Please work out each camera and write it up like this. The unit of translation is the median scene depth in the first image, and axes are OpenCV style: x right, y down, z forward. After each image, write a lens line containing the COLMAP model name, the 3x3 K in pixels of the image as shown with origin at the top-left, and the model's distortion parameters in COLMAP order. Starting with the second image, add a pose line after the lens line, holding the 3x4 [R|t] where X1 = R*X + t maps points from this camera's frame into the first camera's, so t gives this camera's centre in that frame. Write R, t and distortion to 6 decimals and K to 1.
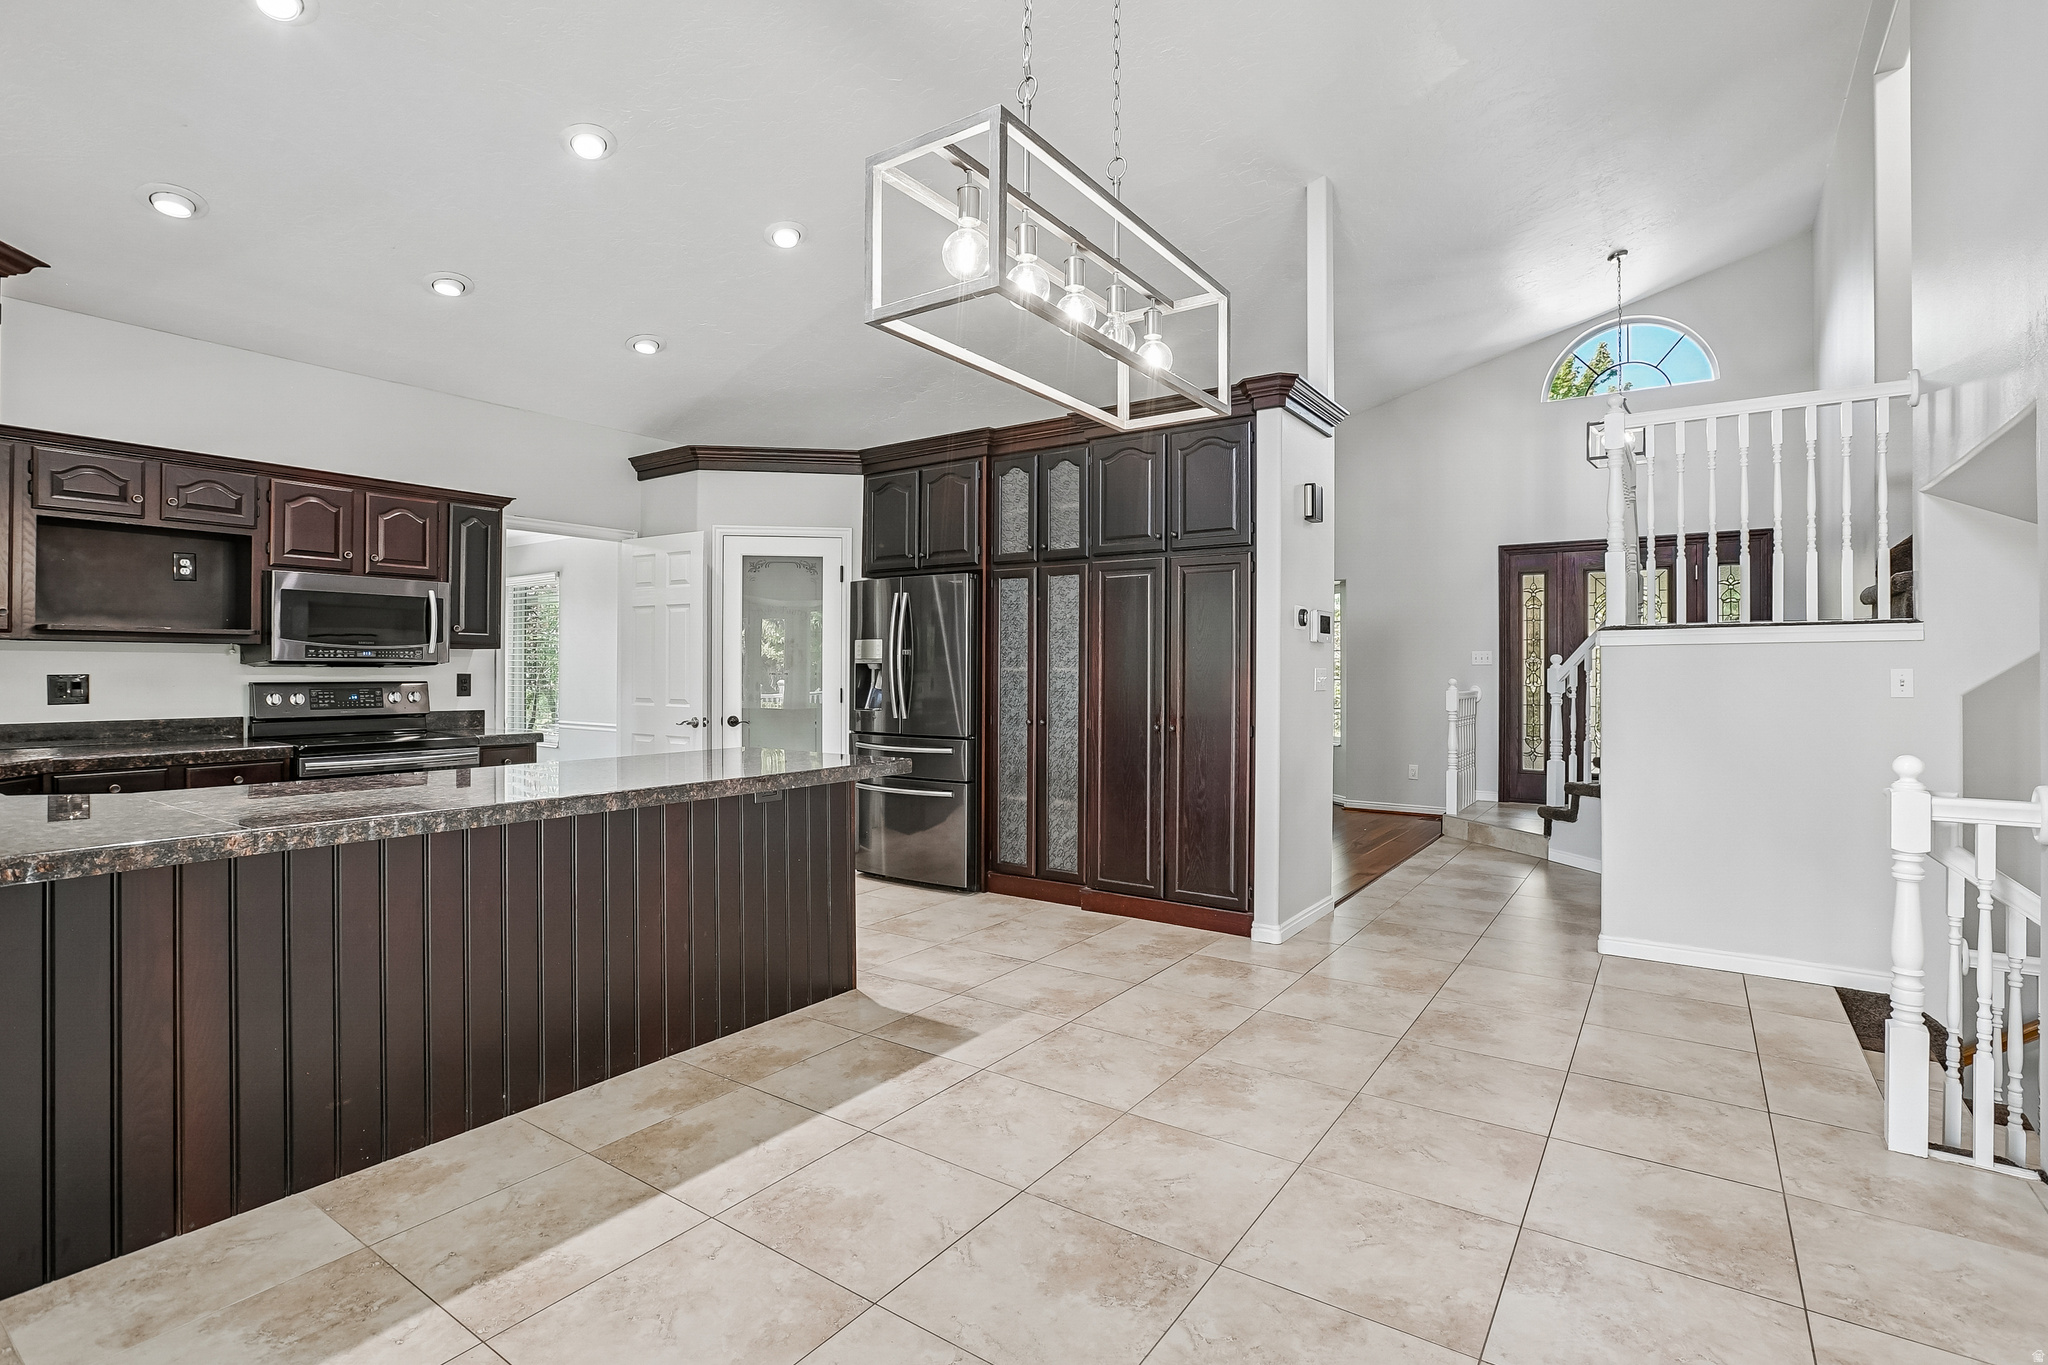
lens RADIAL K [[963.9, 0, 1030.4], [0, 963.9, 665.9], [0, 0, 1]] dist [-0.045091, 0.016432]
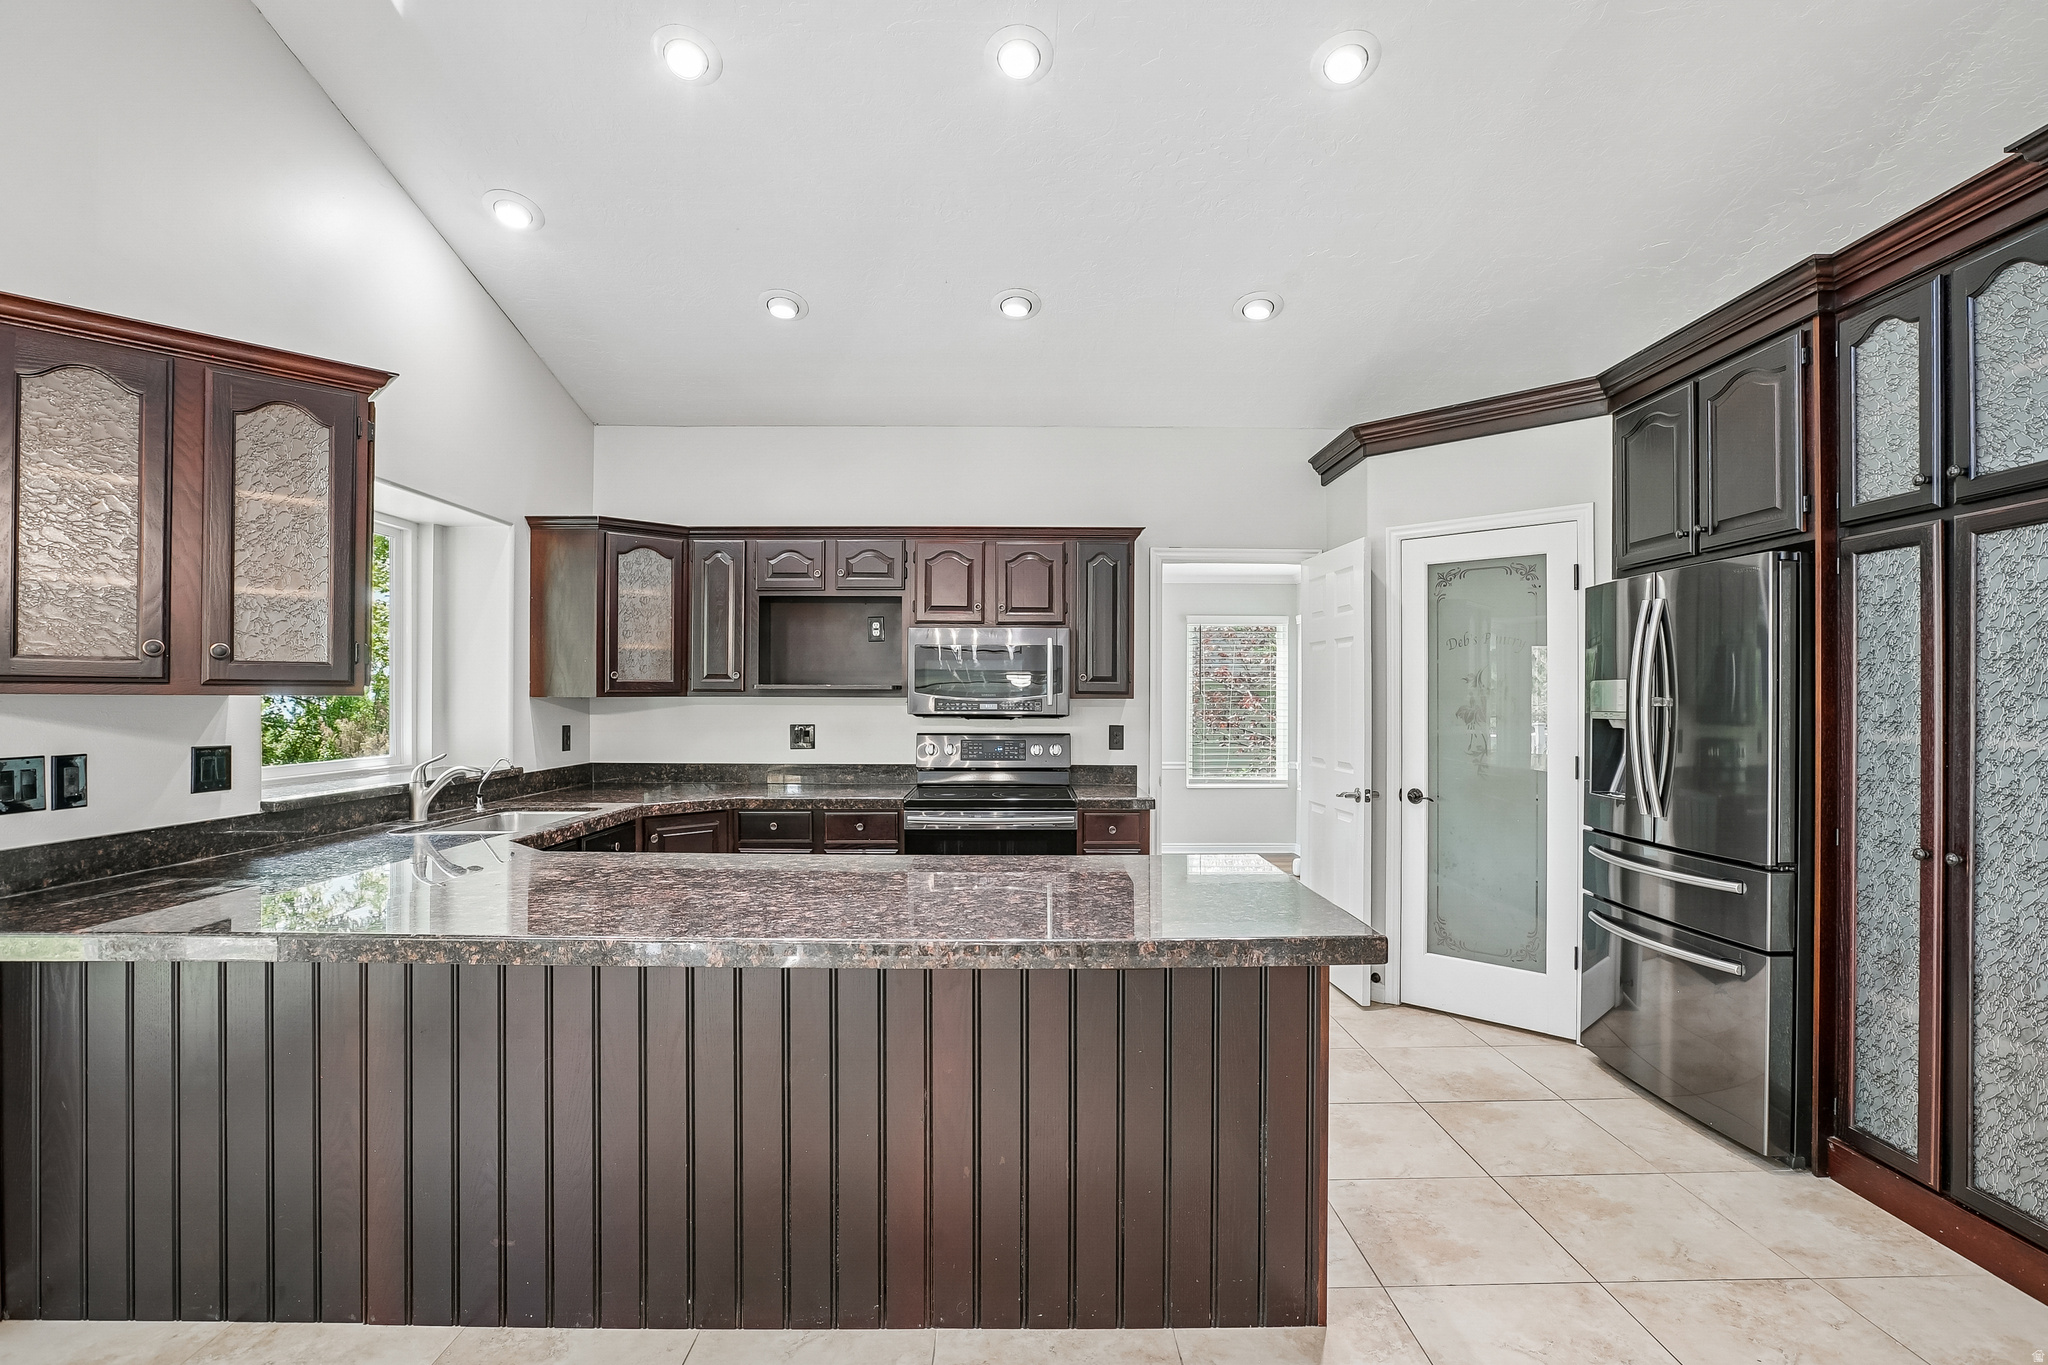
lens RADIAL K [[963.9, 0, 1033.9], [0, 963.9, 691.1], [0, 0, 1]] dist [-0.045091, 0.016432]
pose [[0.583118, -0.006886, -0.812358, 0.139027], [0.001669, 0.999972, -0.007278, -0.021200], [0.812386, 0.002888, 0.583113, 0.457485]]
